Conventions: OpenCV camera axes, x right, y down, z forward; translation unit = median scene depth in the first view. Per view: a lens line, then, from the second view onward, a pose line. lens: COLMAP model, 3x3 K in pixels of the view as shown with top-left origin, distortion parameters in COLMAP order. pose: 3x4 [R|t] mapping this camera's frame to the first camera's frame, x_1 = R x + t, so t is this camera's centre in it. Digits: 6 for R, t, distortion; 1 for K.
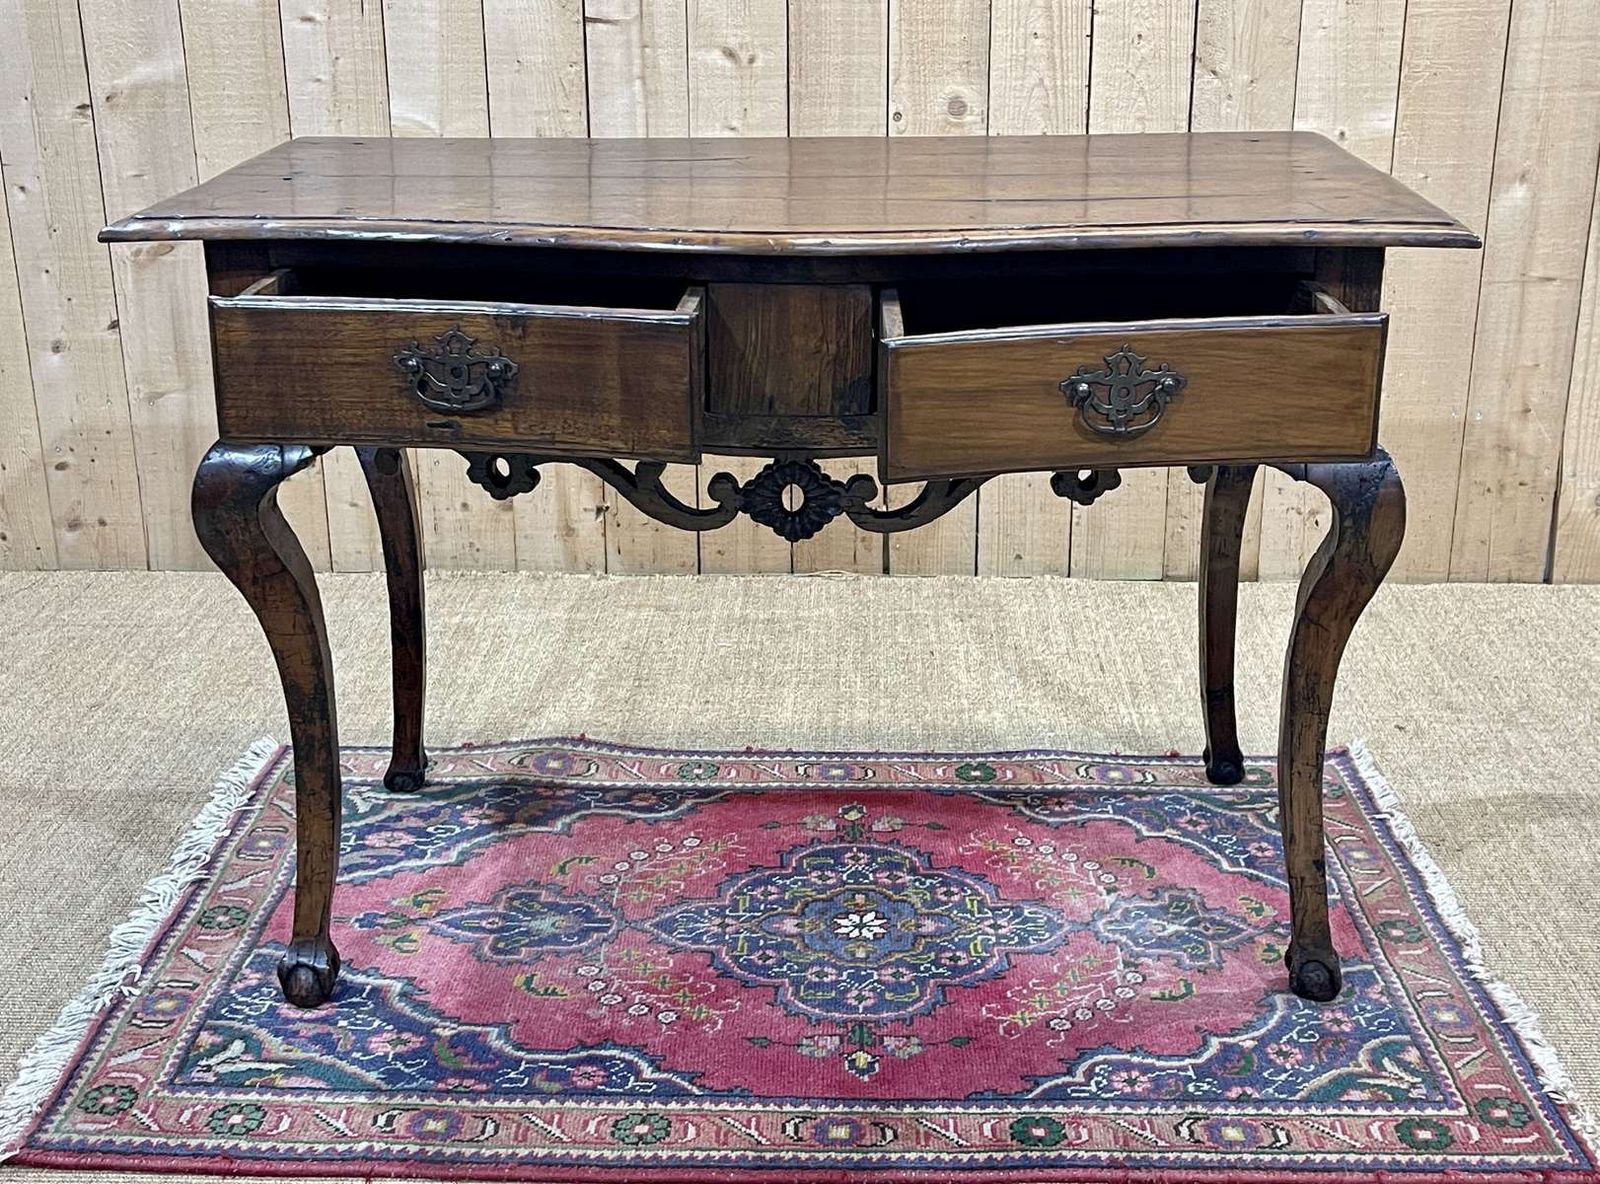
lens RADIAL K [[2100.6, 0, 809.7], [0, 2100.6, 611.8], [0, 0, 1]] dist [0.142154, -0.512845]
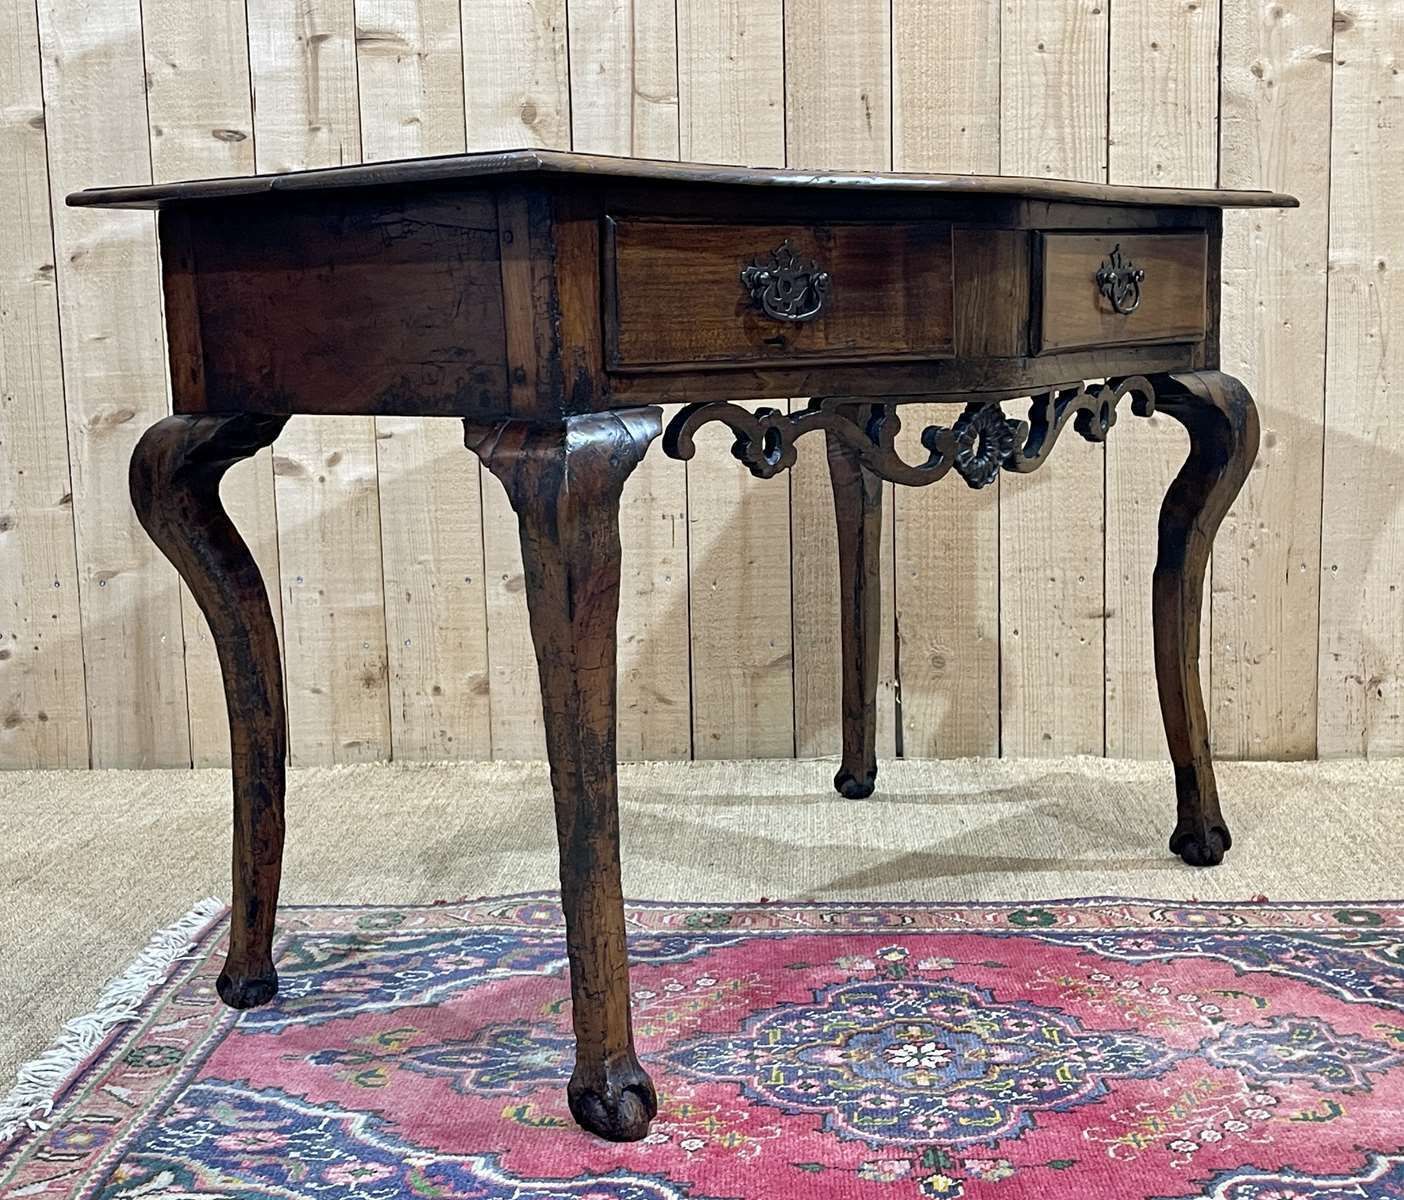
lens RADIAL K [[2074.6, 0, 702.0], [0, 2074.6, 600.0], [0, 0, 1]] dist [0.119259, -0.387964]
pose [[0.999637, -0.014698, -0.022588, -0.038355], [0.009795, 0.979015, -0.203551, 0.135438], [0.025106, 0.203256, 0.978804, 0.156953]]
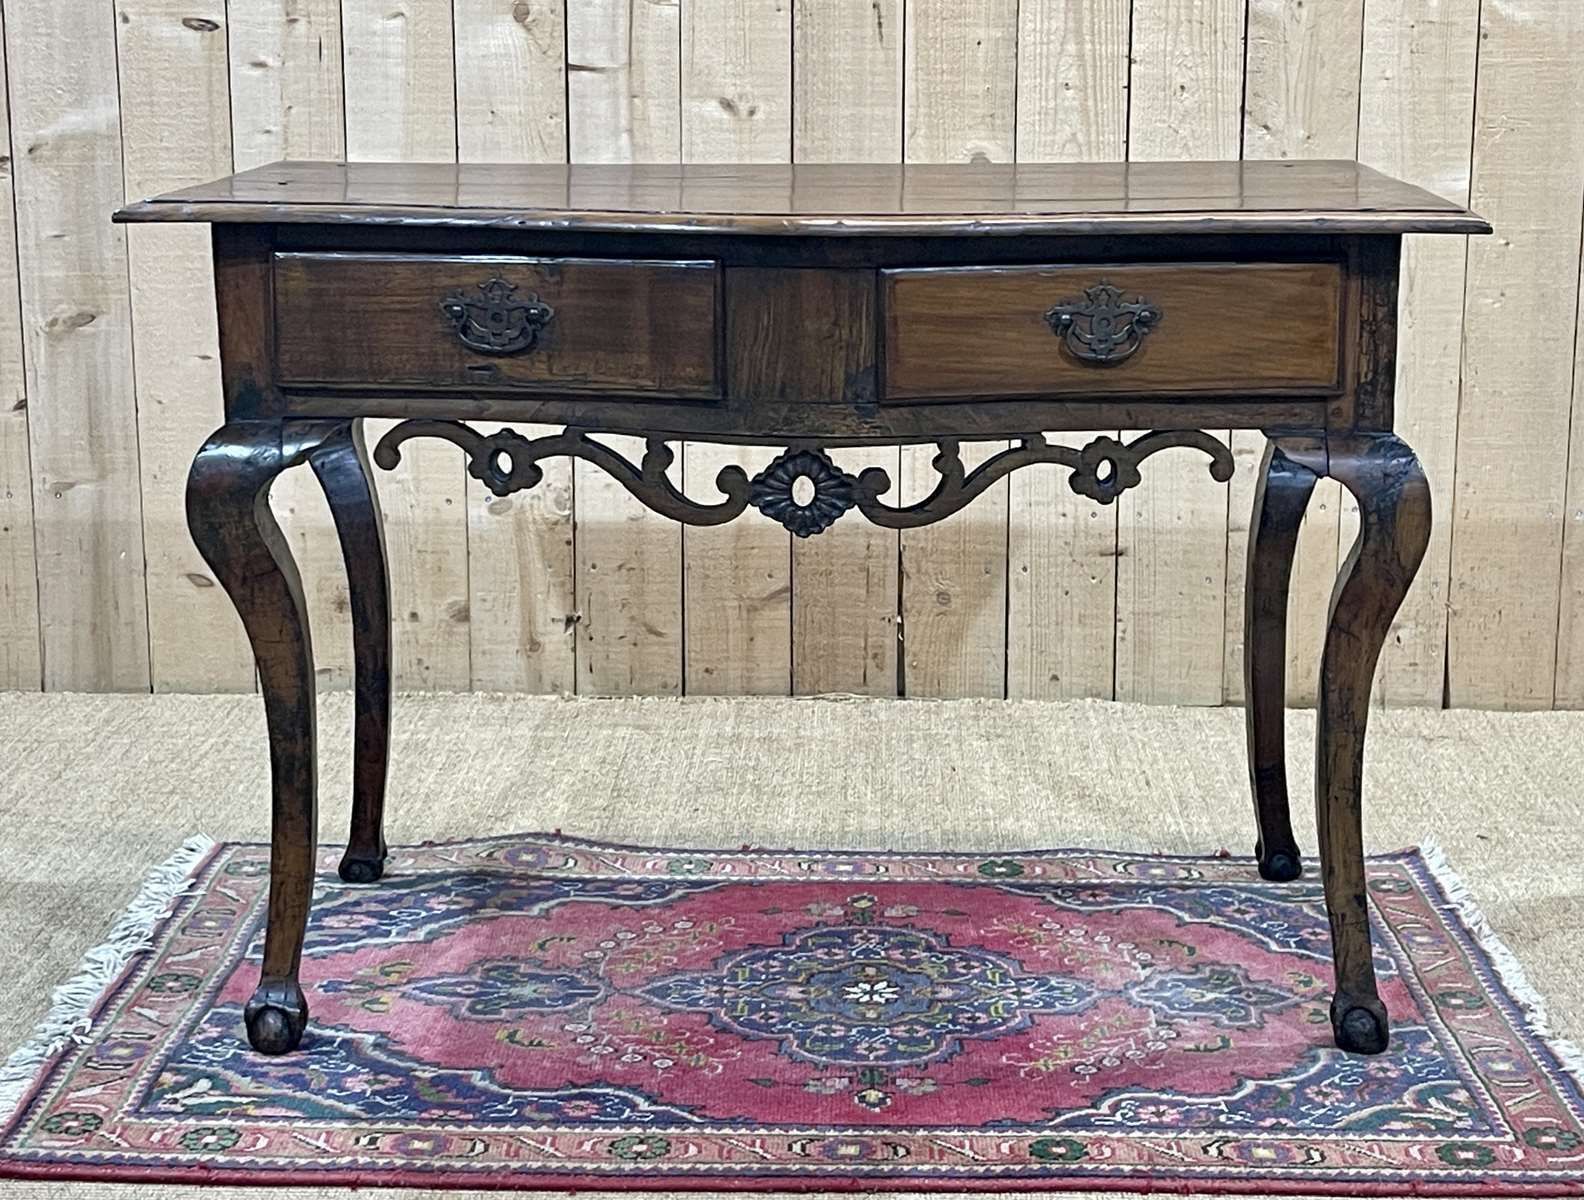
lens RADIAL K [[2964.2, 0, 793.8], [0, 2964.2, 593.2], [0, 0, 1]] dist [0.159359, -0.710169]
pose [[0.999980, 0.006228, -0.001448, -0.008451], [-0.006367, 0.990636, -0.136384, 0.148582], [0.000585, 0.136391, 0.990655, -0.292162]]
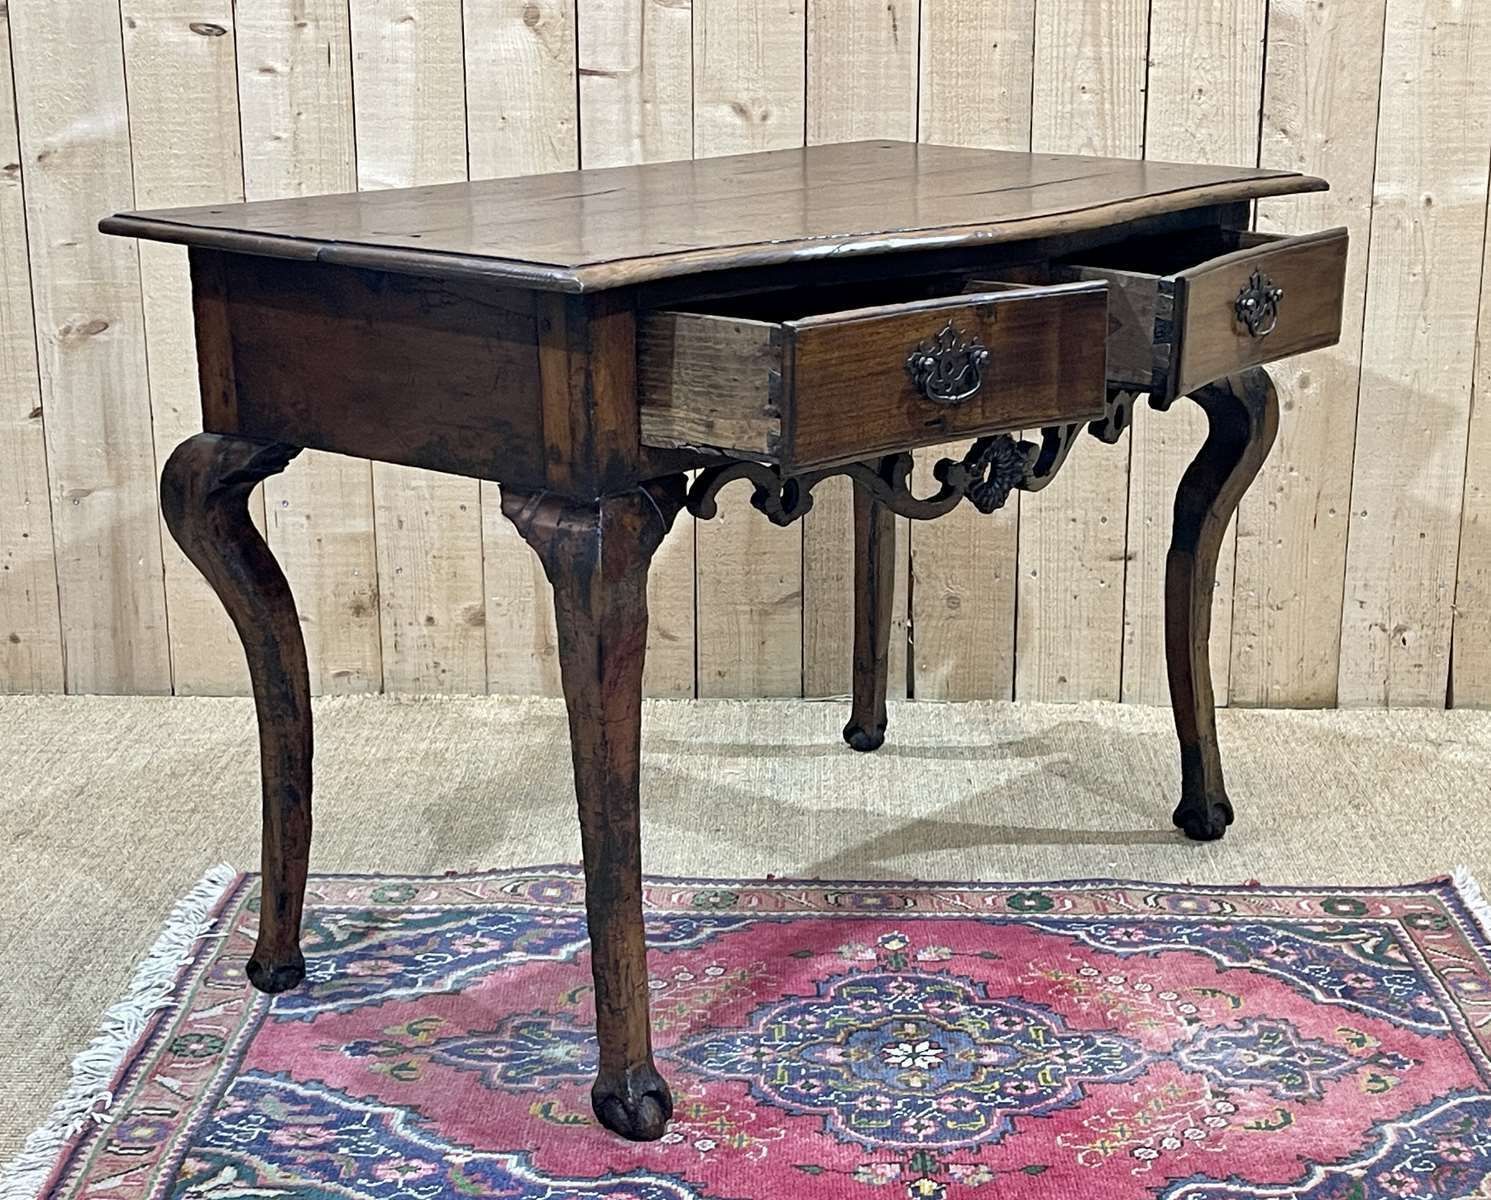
lens RADIAL K [[2568.8, 0, 745.7], [0, 2568.8, 672.4], [0, 0, 1]] dist [0.166370, -0.688477]
pose [[0.999995, 0.002836, 0.001122, -0.046757], [-0.002759, 0.997935, -0.064172, 0.055930], [-0.001301, 0.064169, 0.997938, -0.094564]]
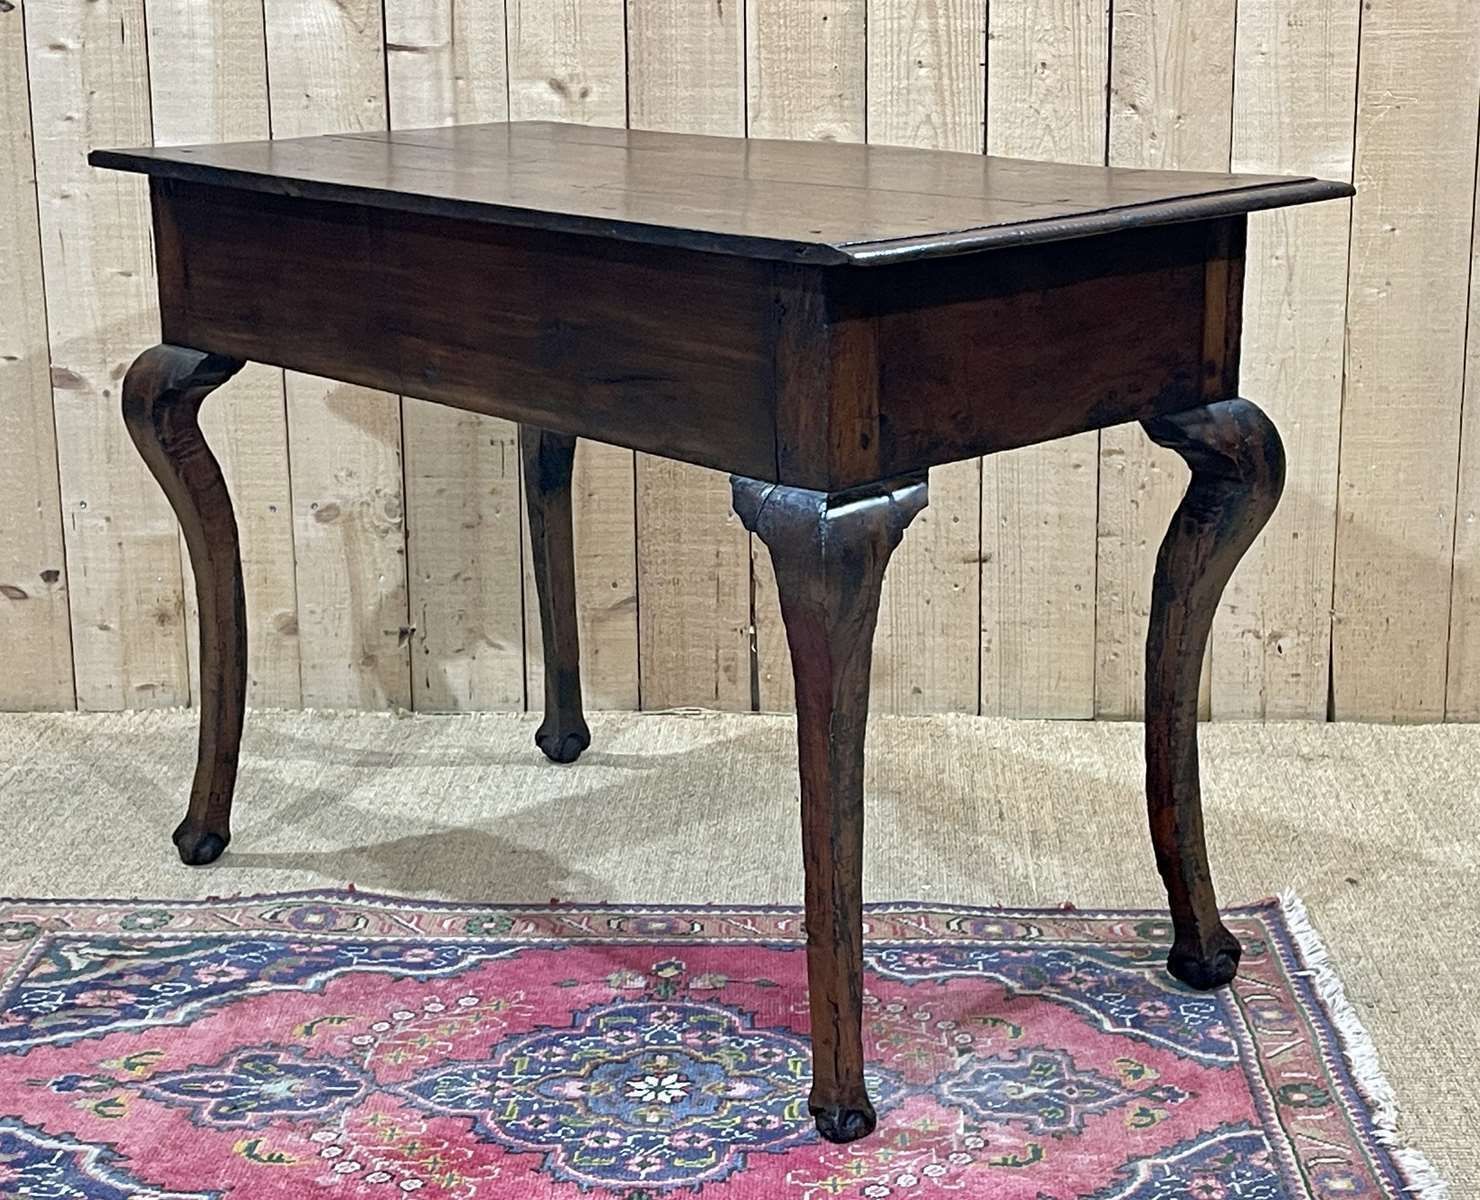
lens RADIAL K [[2819.9, 0, 774.4], [0, 2819.9, 585.0], [0, 0, 1]] dist [0.186859, -0.888062]
pose [[0.999905, 0.000145, -0.013765, 0.082987], [-0.001560, 0.994697, -0.102833, 0.064047], [0.013677, 0.102845, 0.994603, -0.129360]]
